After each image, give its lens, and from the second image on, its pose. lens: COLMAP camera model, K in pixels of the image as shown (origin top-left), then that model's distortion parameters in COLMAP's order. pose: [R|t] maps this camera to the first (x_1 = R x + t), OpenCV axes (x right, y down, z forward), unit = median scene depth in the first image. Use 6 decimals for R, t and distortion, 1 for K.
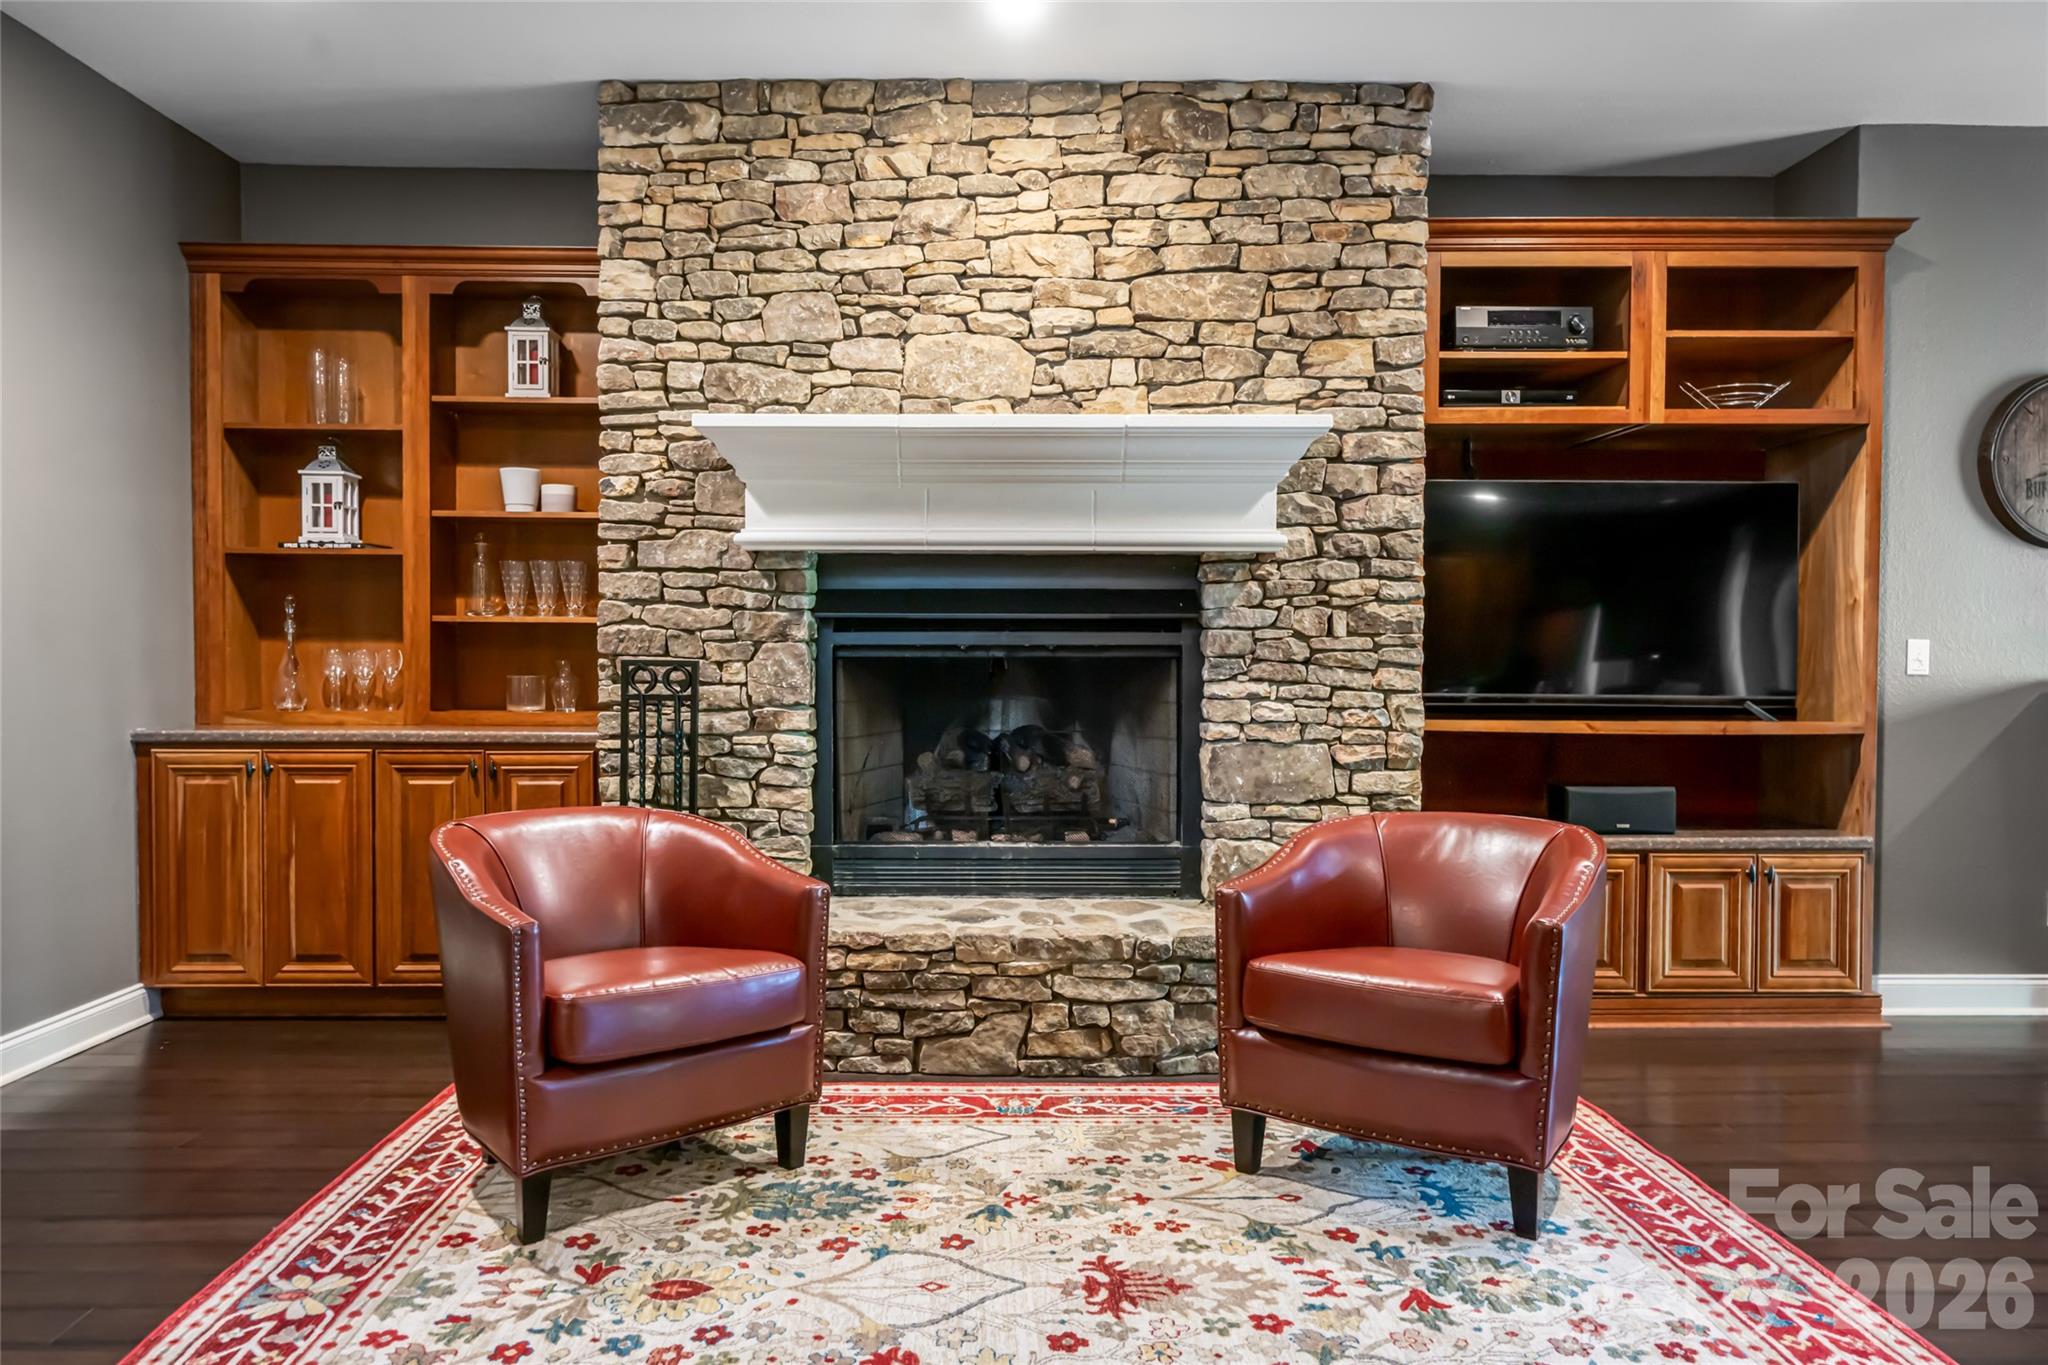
lens RADIAL K [[1350.3, 0, 986.1], [0, 1350.3, 677.3], [0, 0, 1]] dist [0.003768, -0.002256]
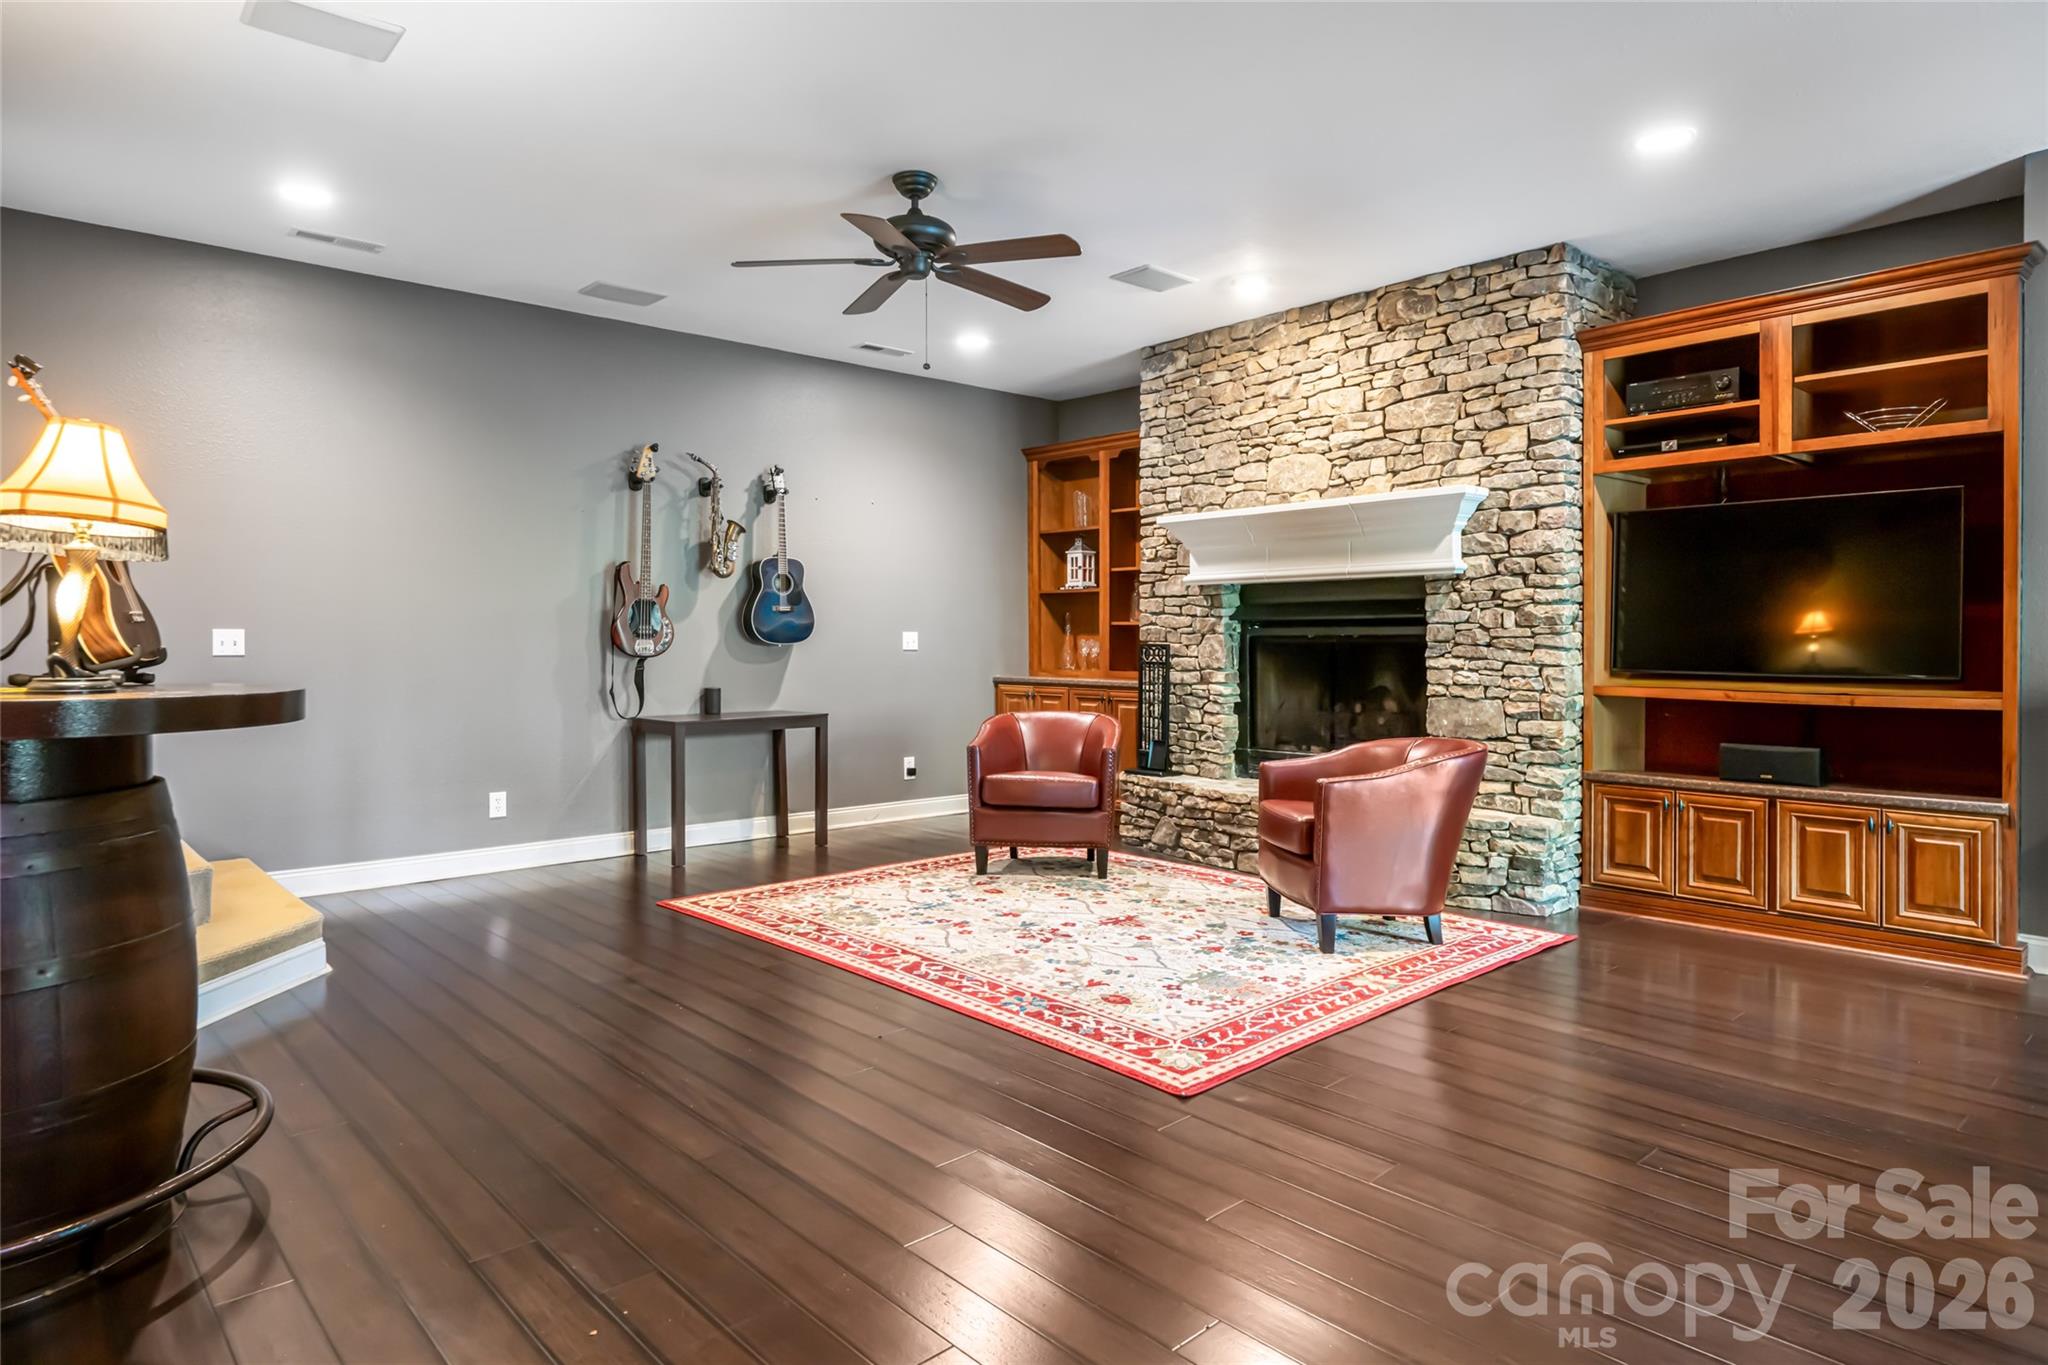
lens RADIAL K [[1173.2, 0, 1028.0], [0, 1173.2, 666.6], [0, 0, 1]] dist [0.009073, -0.002497]
pose [[0.666522, 0.014046, -0.745353, 0.872356], [-0.014863, 0.999874, 0.005551, 0.012781], [0.745337, 0.007378, 0.666647, -0.250054]]
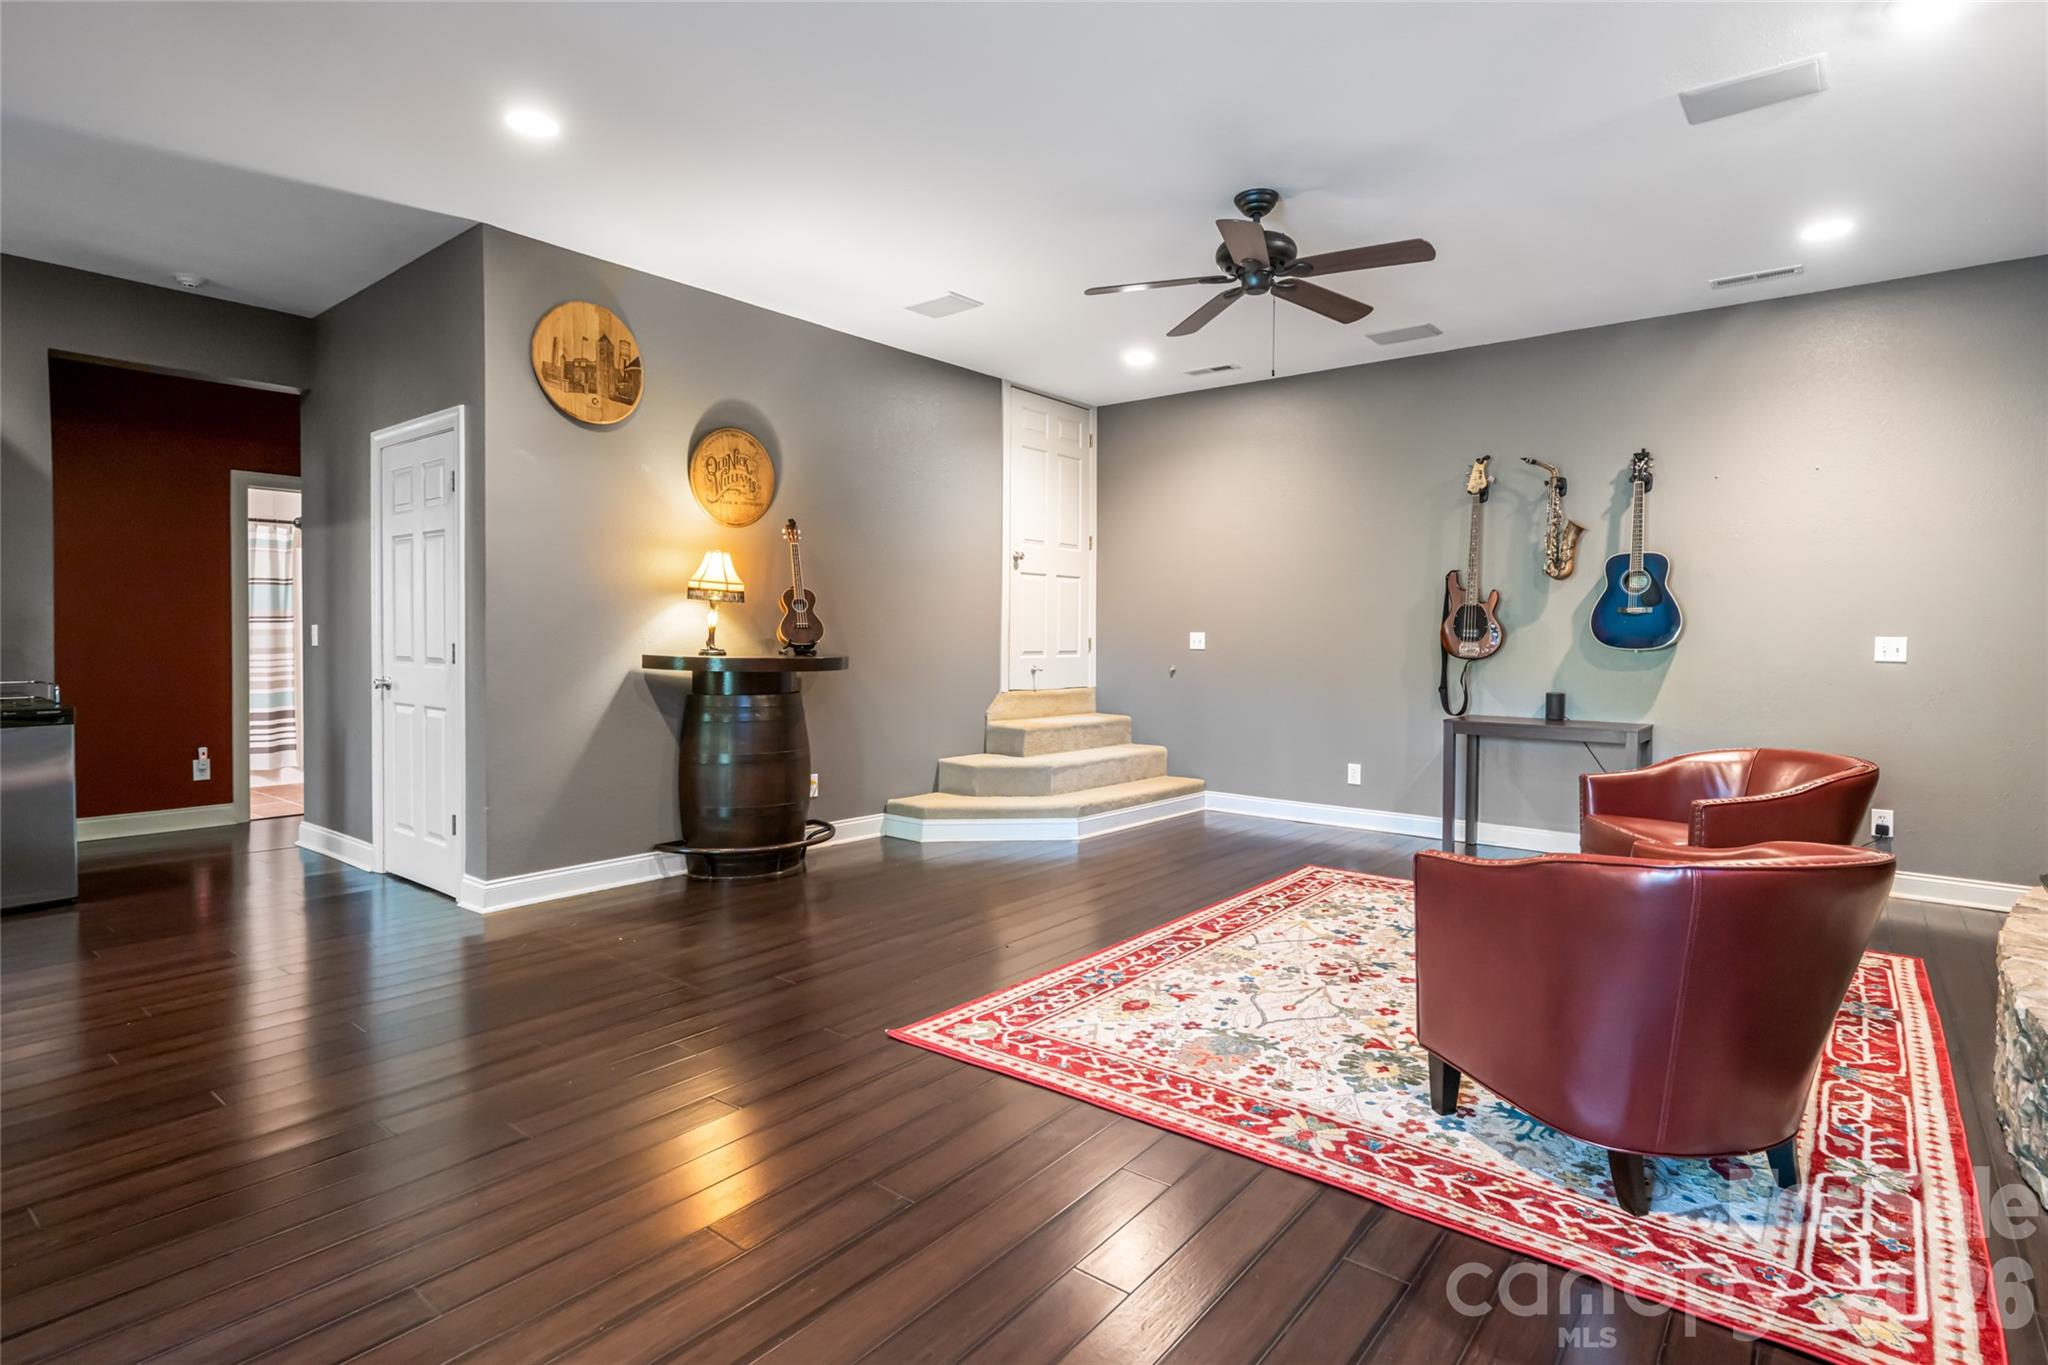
lens RADIAL K [[1036.2, 0, 1021.5], [0, 1036.2, 671.4], [0, 0, 1]] dist [-0.006524, -0.000668]
pose [[-0.636458, 0.015761, -0.771150, 0.903858], [-0.028807, 0.998608, 0.044186, -0.012380], [0.770773, 0.050337, -0.635118, 0.847669]]
